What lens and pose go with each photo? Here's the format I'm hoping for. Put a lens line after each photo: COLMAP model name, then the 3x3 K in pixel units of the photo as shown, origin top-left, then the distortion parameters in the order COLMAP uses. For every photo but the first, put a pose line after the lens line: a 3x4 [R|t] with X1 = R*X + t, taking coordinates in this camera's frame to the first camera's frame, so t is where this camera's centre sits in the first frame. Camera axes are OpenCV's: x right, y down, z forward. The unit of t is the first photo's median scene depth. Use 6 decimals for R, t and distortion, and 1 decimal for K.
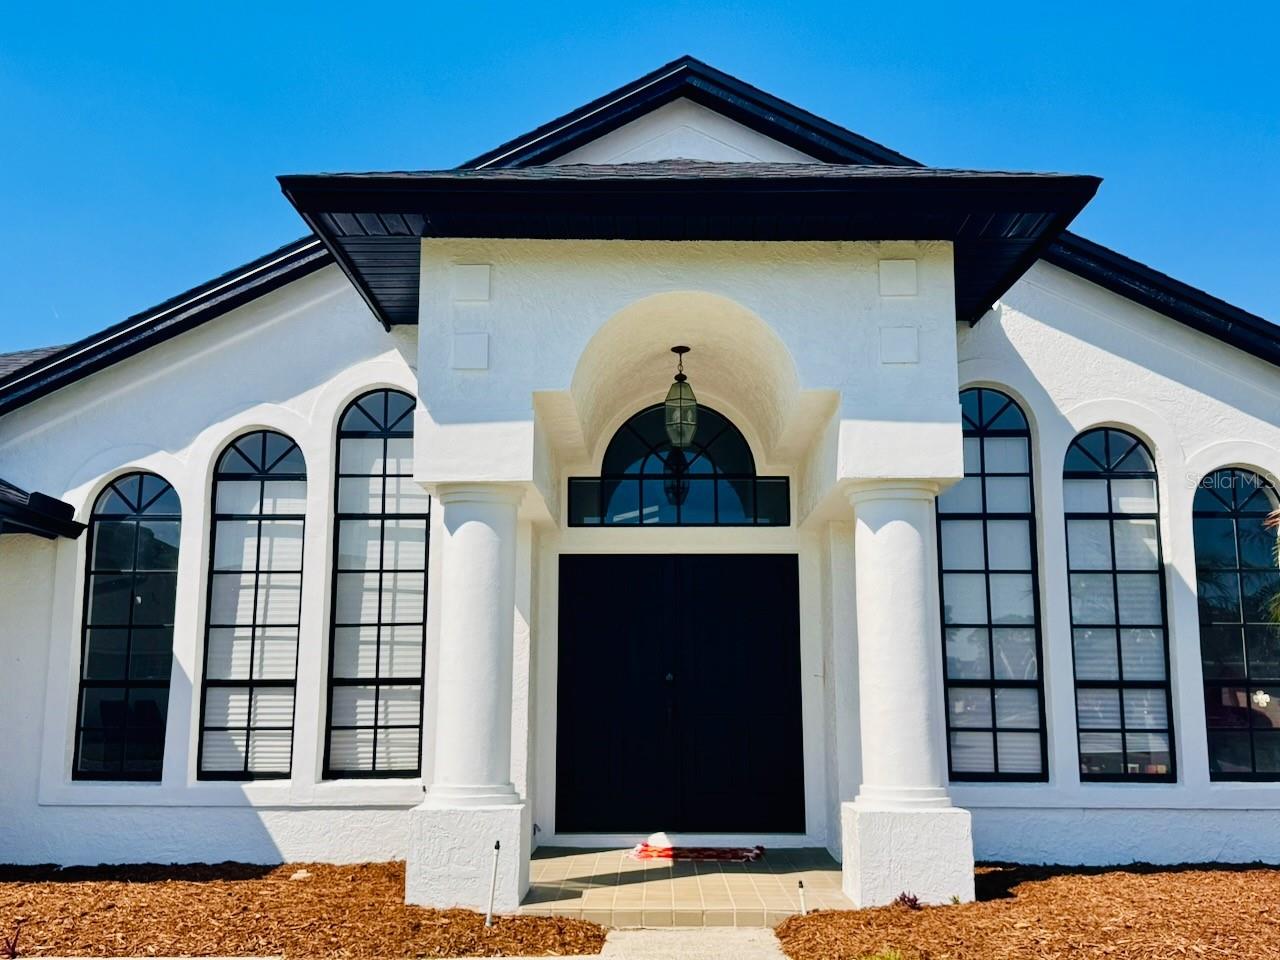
lens RADIAL K [[1291.0, 0, 640.0], [0, 1291.0, 480.0], [0, 0, 1]] dist [0.186654, -0.357951]
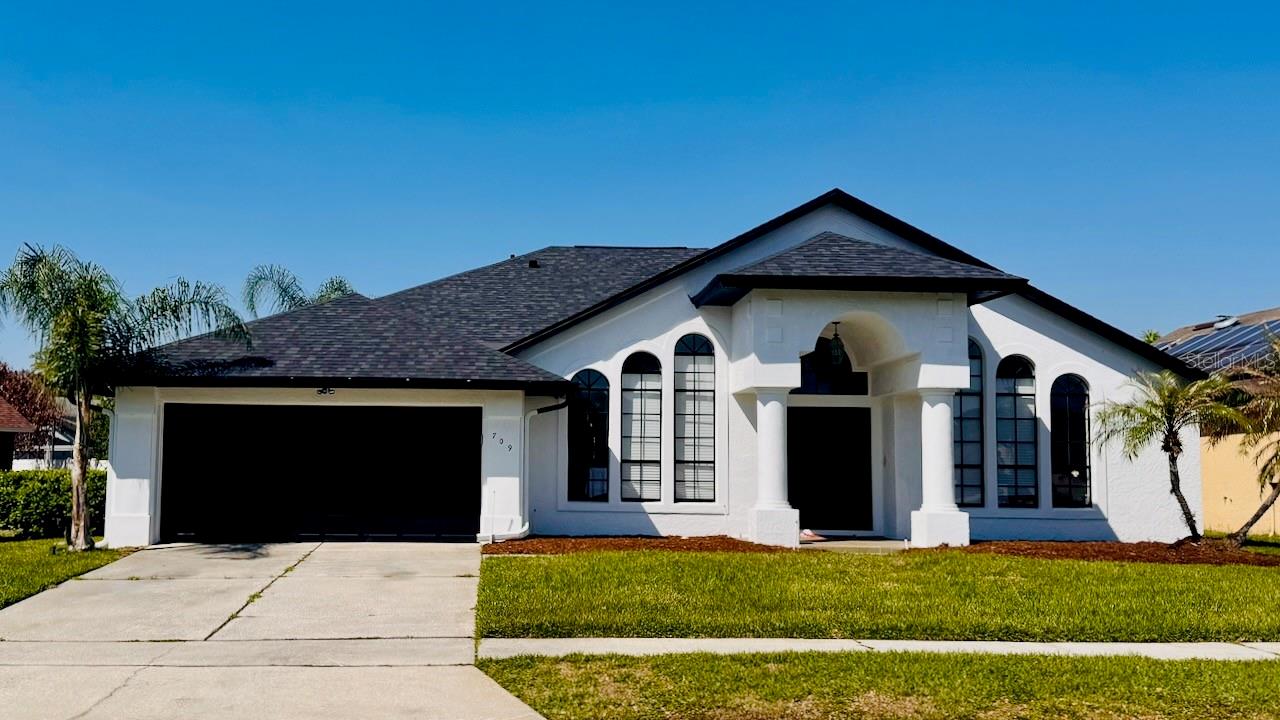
lens RADIAL K [[1147.3, 0, 535.1], [0, 1147.3, 375.7], [0, 0, 1]] dist [0.109909, -0.204928]
pose [[0.999787, 0.012496, 0.016421, -0.520502], [-0.013774, 0.996685, 0.080185, -0.158709], [-0.015365, -0.080394, 0.996645, -1.022987]]
